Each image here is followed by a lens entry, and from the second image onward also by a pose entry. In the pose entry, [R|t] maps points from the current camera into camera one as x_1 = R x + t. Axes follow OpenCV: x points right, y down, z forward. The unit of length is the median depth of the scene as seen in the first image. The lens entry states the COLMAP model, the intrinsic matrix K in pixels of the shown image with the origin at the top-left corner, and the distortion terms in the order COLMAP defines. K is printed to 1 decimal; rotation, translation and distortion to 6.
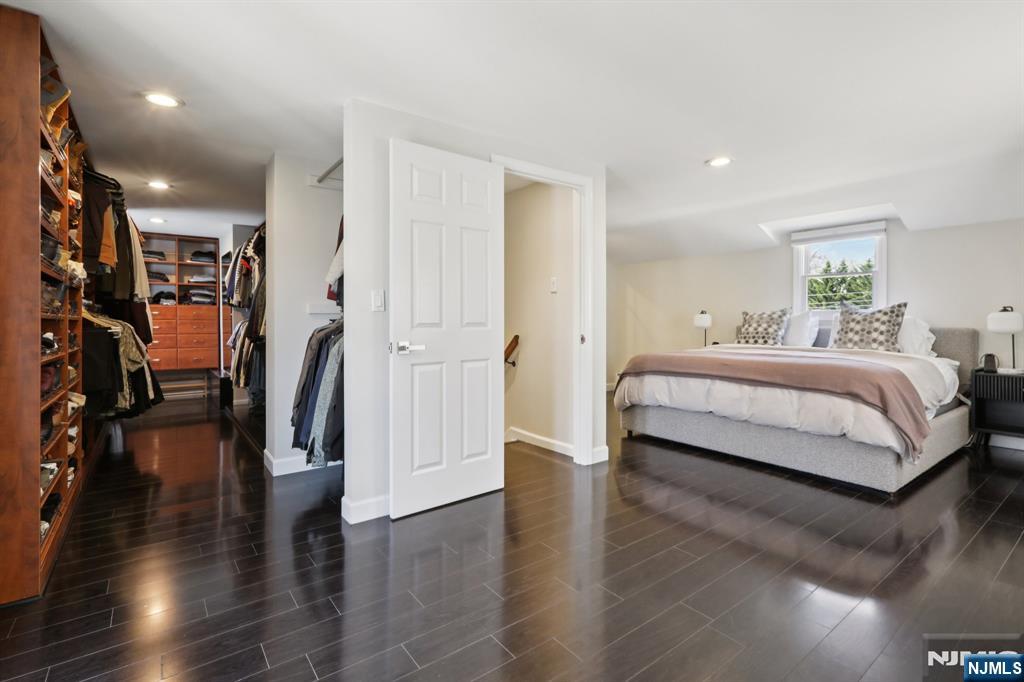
lens RADIAL K [[464.7, 0, 504.6], [0, 464.7, 318.8], [0, 0, 1]] dist [-0.000754, 0.002202]
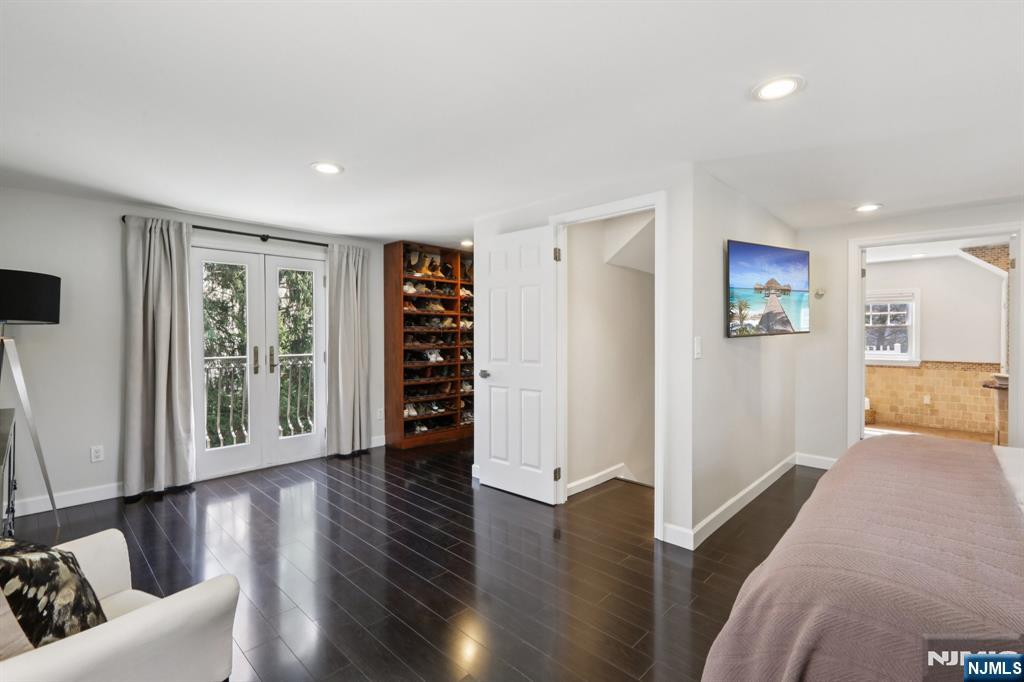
lens RADIAL K [[464.7, 0, 520.8], [0, 464.7, 334.4], [0, 0, 1]] dist [-0.000754, 0.002202]
pose [[0.185374, 0.005405, -0.982653, 0.733448], [0.000879, 0.999984, 0.005666, -0.042724], [0.982668, -0.001914, 0.185367, 0.470110]]
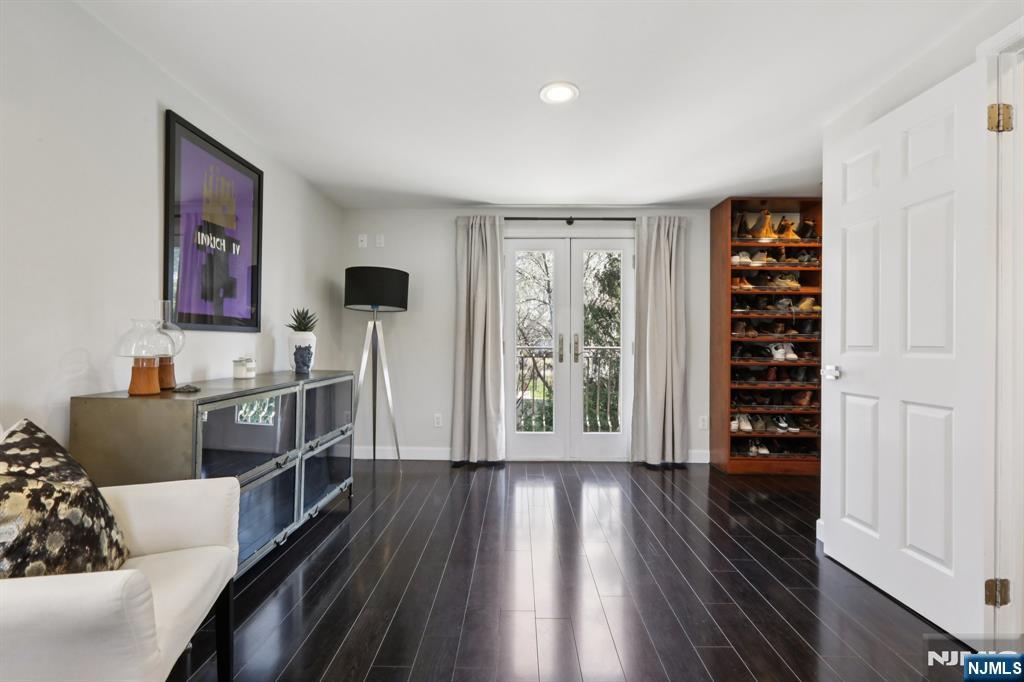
lens RADIAL K [[464.7, 0, 512.0], [0, 464.7, 343.3], [0, 0, 1]] dist [-0.000754, 0.002202]
pose [[-0.601622, -0.000356, -0.798781, 0.499722], [-0.002163, 0.999997, 0.001183, 0.003268], [0.798778, 0.002439, -0.601621, 0.588224]]
